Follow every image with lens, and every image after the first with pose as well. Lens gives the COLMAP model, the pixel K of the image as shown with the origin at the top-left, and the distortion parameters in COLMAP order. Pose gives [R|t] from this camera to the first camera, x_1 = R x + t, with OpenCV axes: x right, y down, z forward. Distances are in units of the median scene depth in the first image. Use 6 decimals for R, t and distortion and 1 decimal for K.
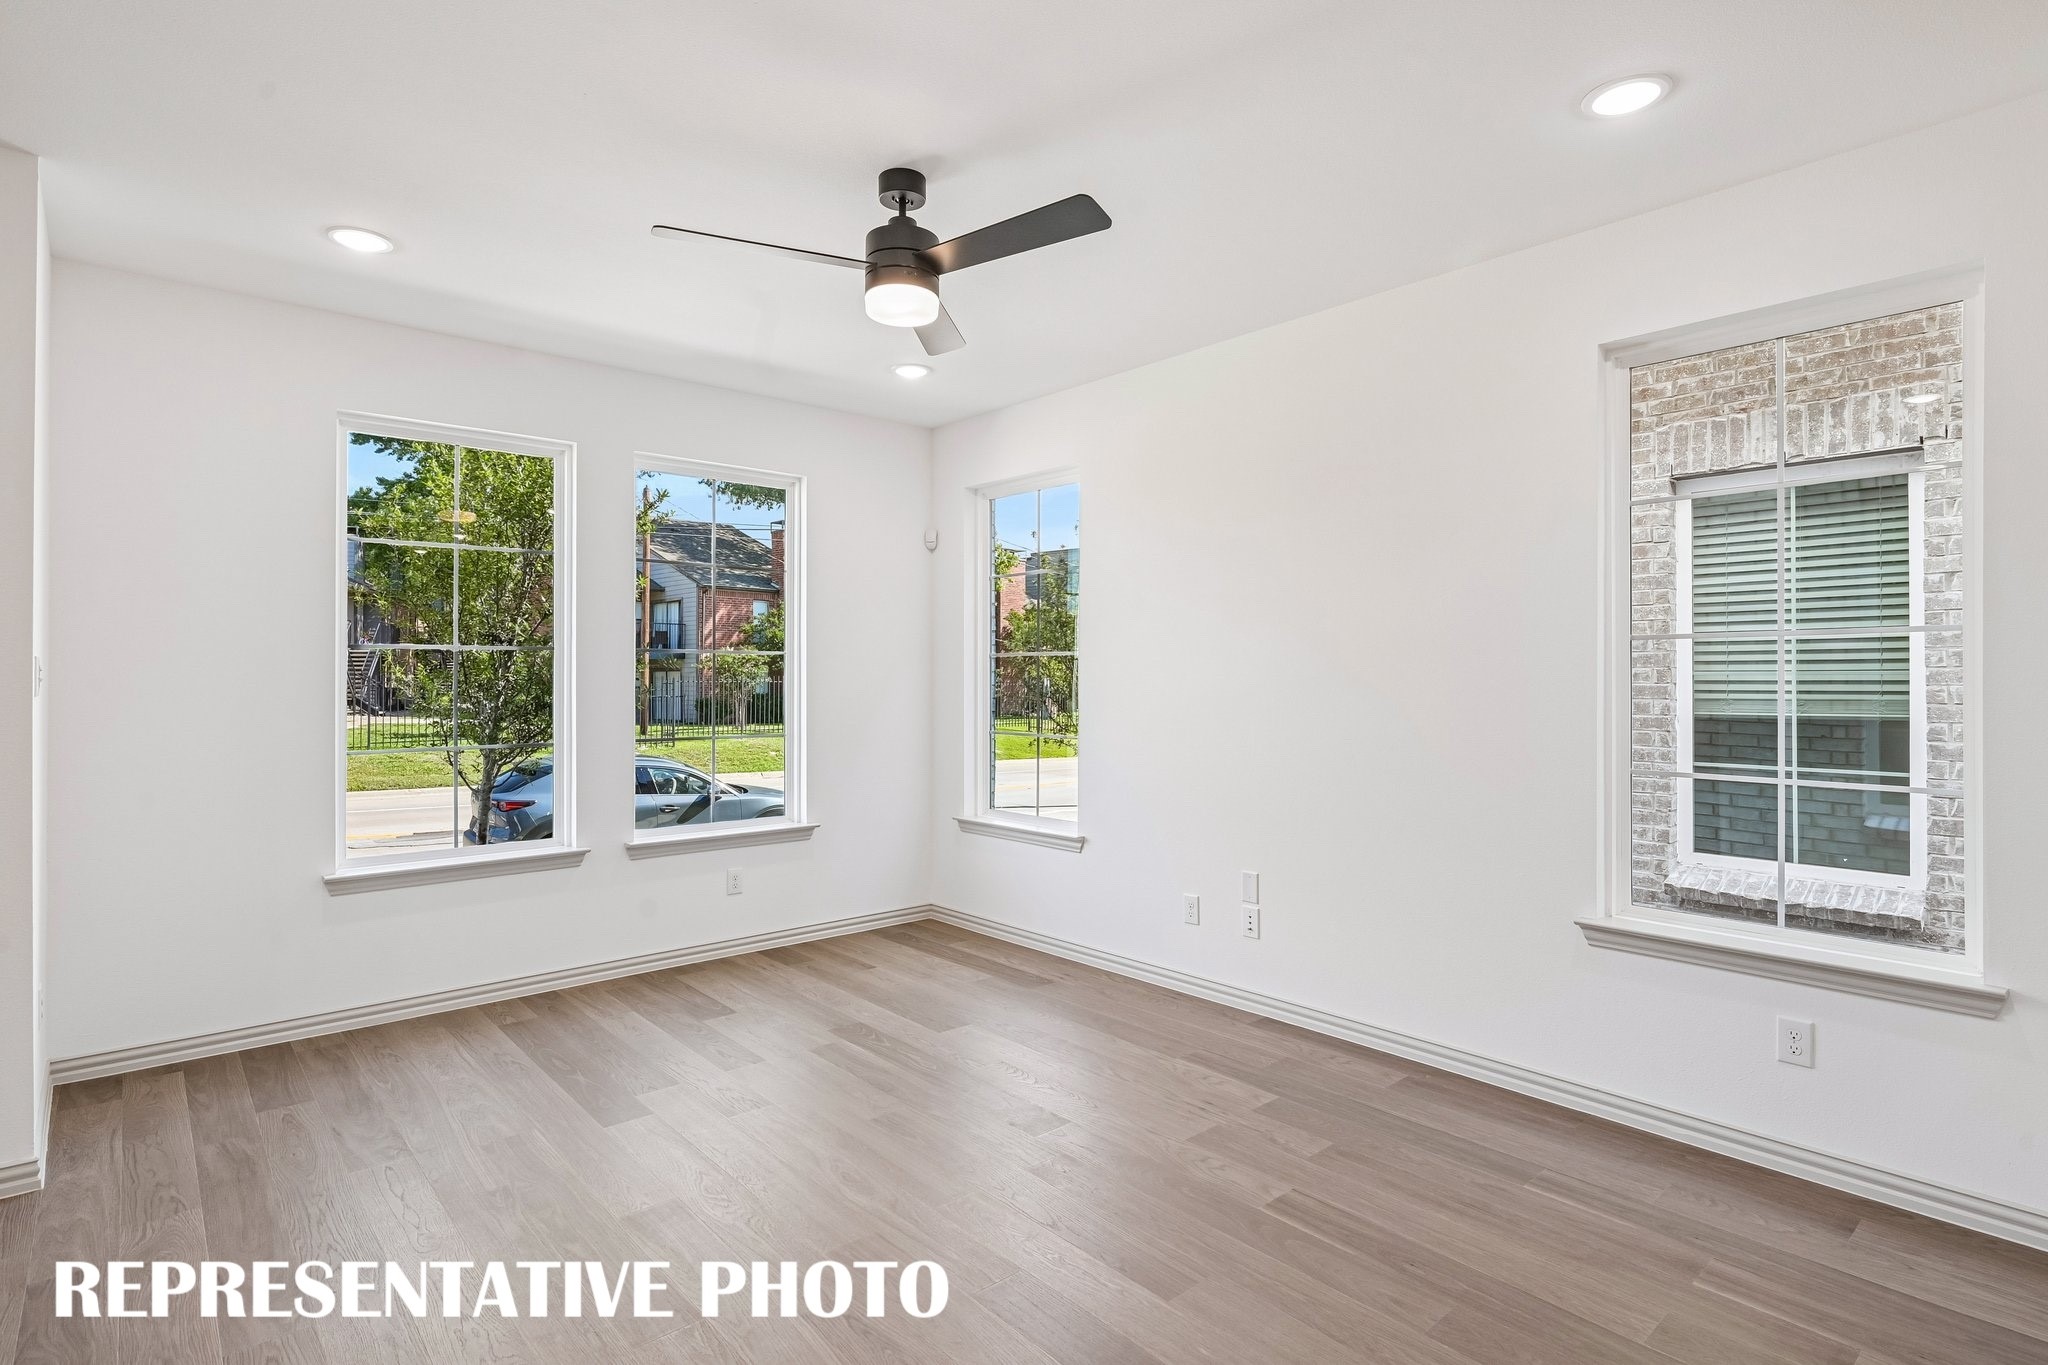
lens RADIAL K [[1028.9, 0, 1009.1], [0, 1028.9, 671.1], [0, 0, 1]] dist [-0.002875, 0.002415]
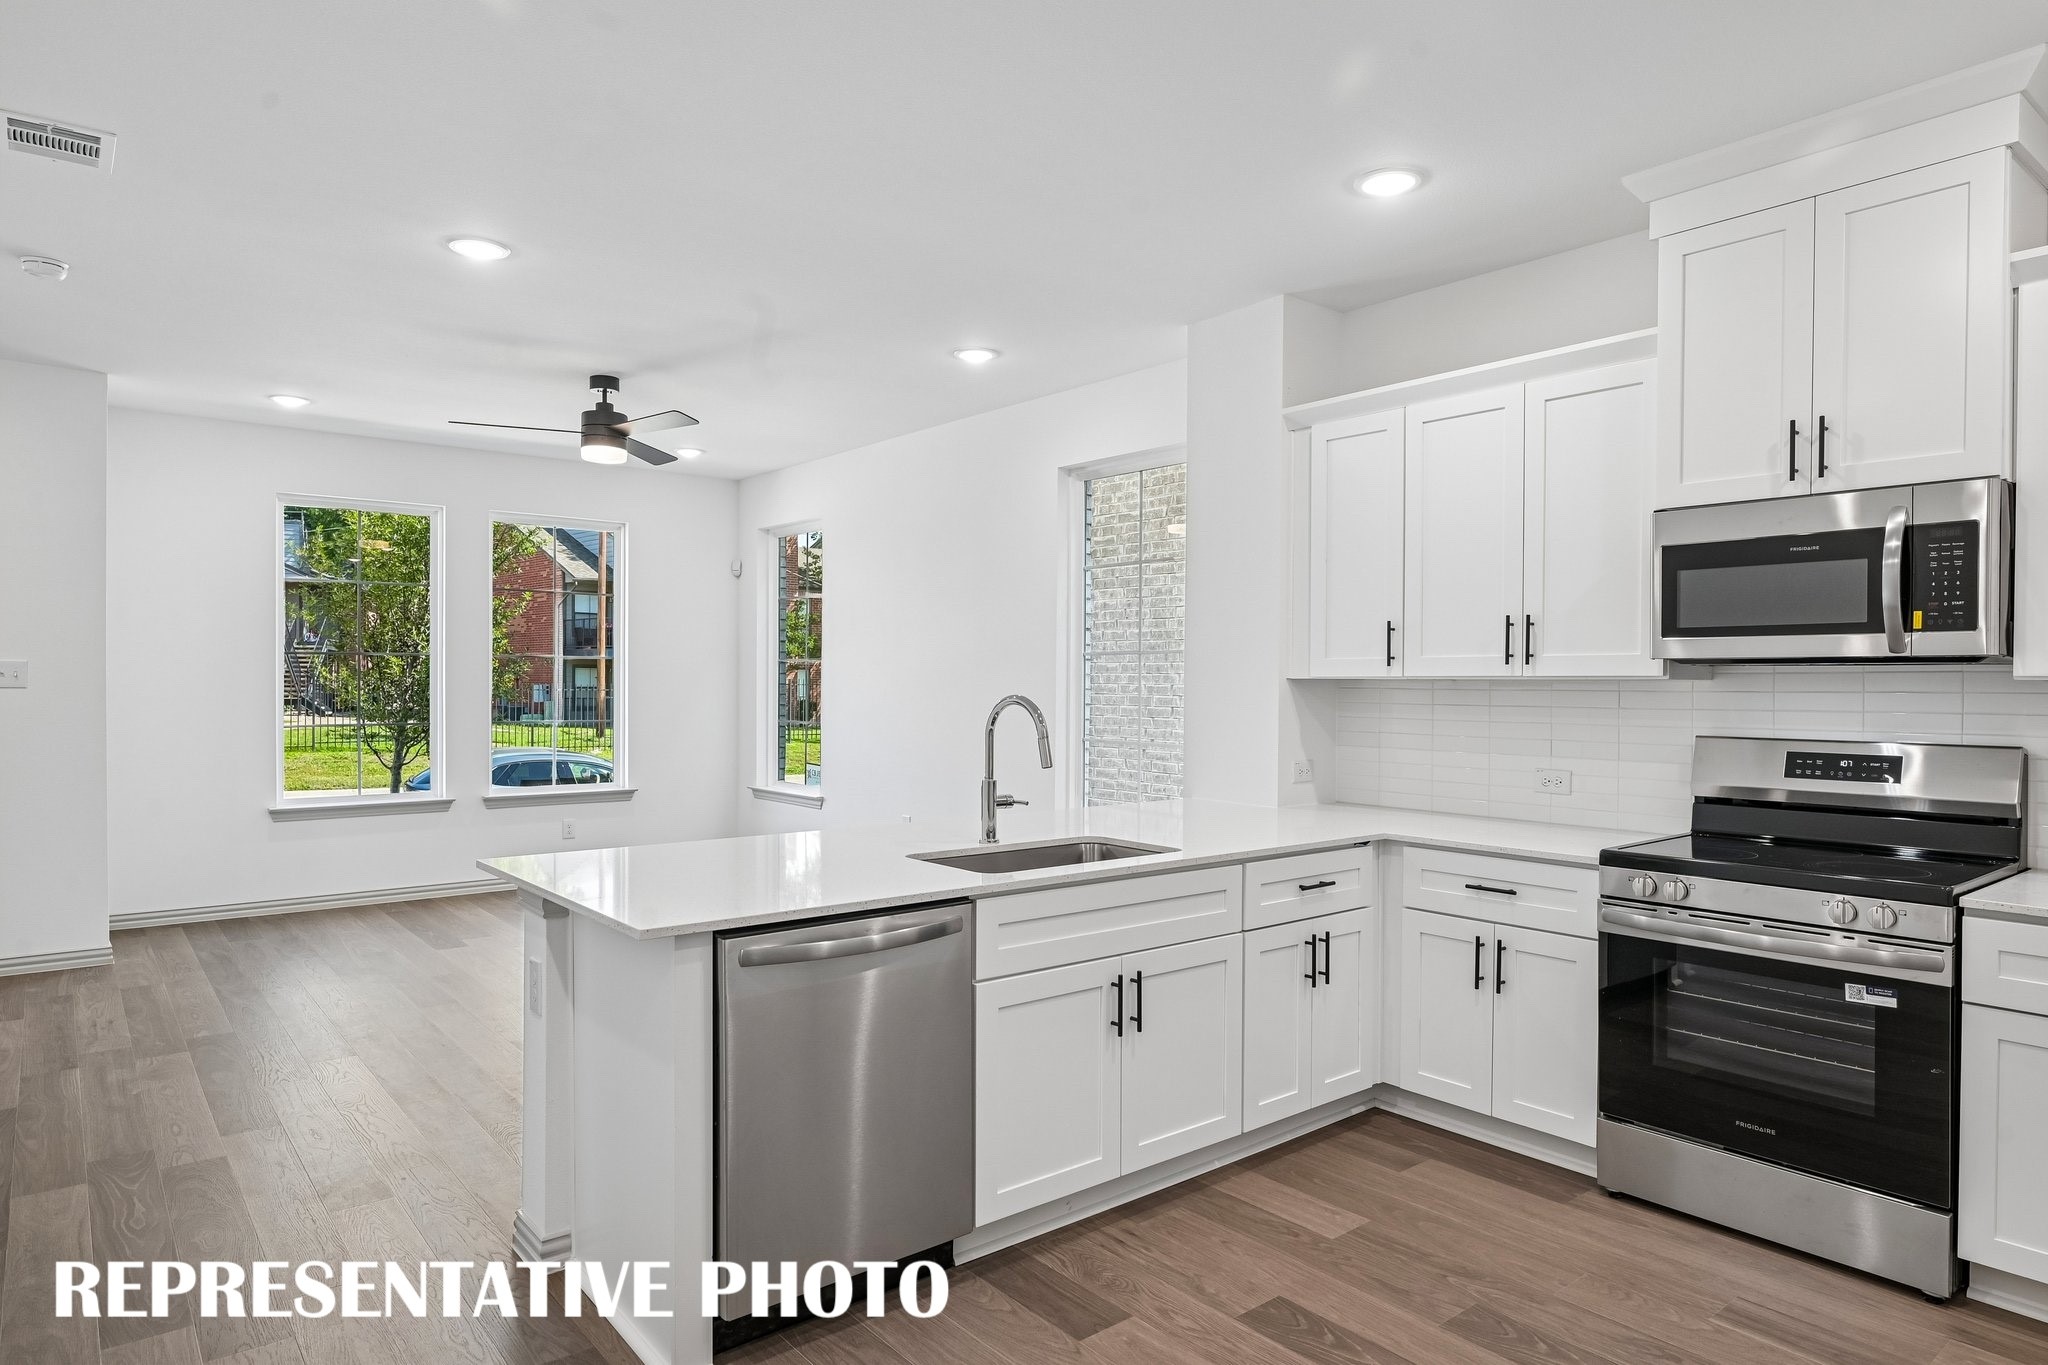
lens RADIAL K [[1208.3, 0, 1013.4], [0, 1208.3, 695.3], [0, 0, 1]] dist [-0.002512, 0.001242]
pose [[0.999385, 0.007527, -0.034245, 0.422011], [-0.006894, 0.999804, 0.018553, -0.002747], [0.034378, -0.018305, 0.999241, -0.635963]]
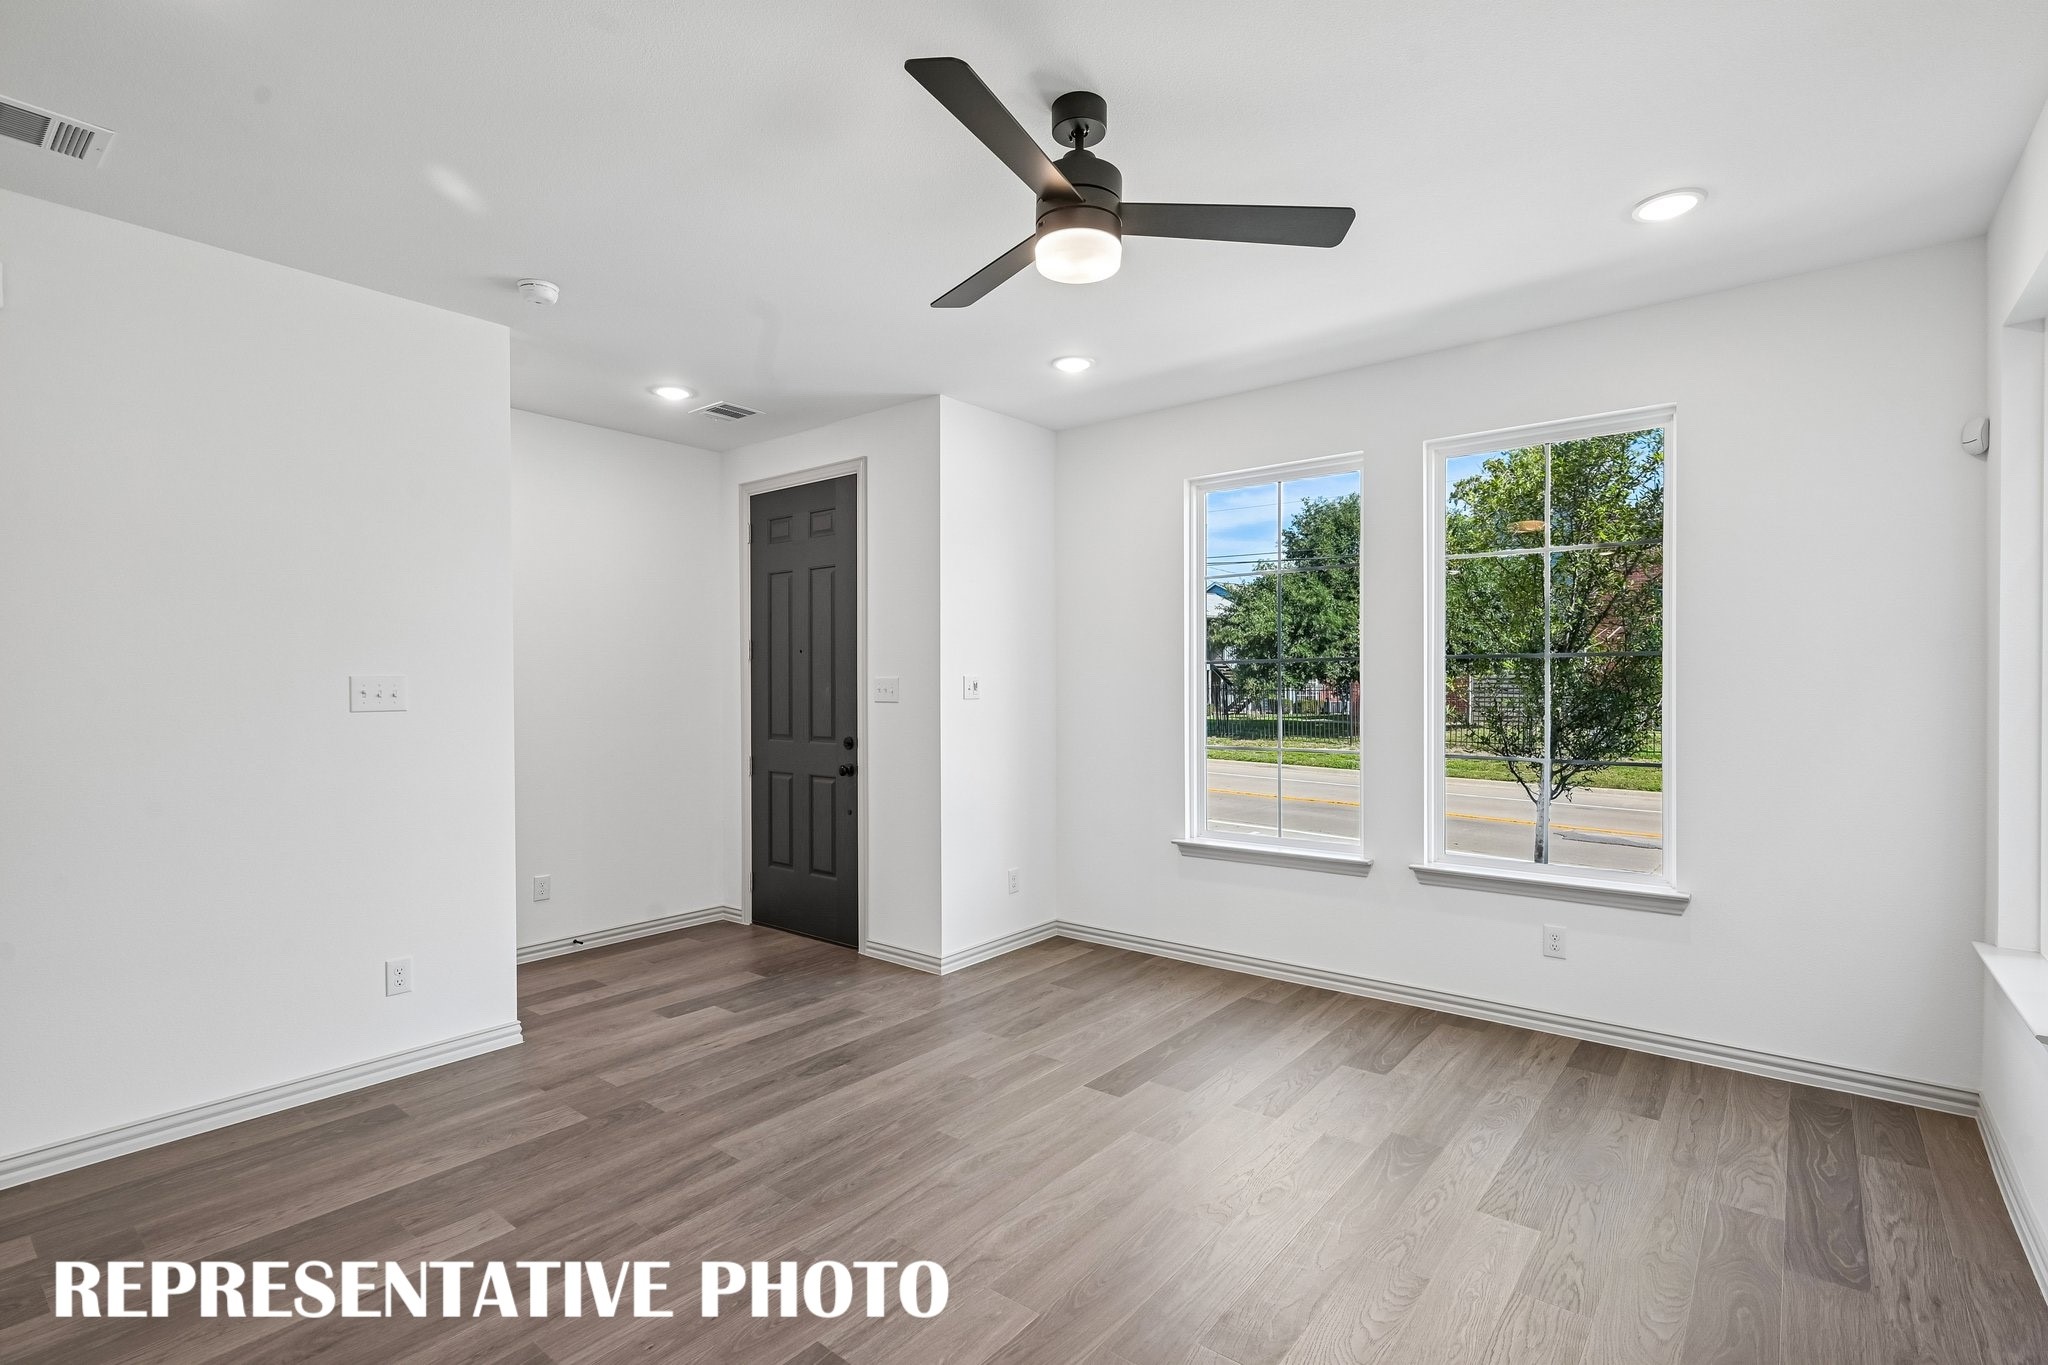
lens RADIAL K [[967.1, 0, 1035.0], [0, 967.1, 683.0], [0, 0, 1]] dist [0.008160, 0.000060]
pose [[0.188488, -0.001941, -0.982073, 0.457615], [0.006485, 0.999979, -0.000731, 0.002970], [0.982054, -0.006231, 0.188497, 0.538165]]
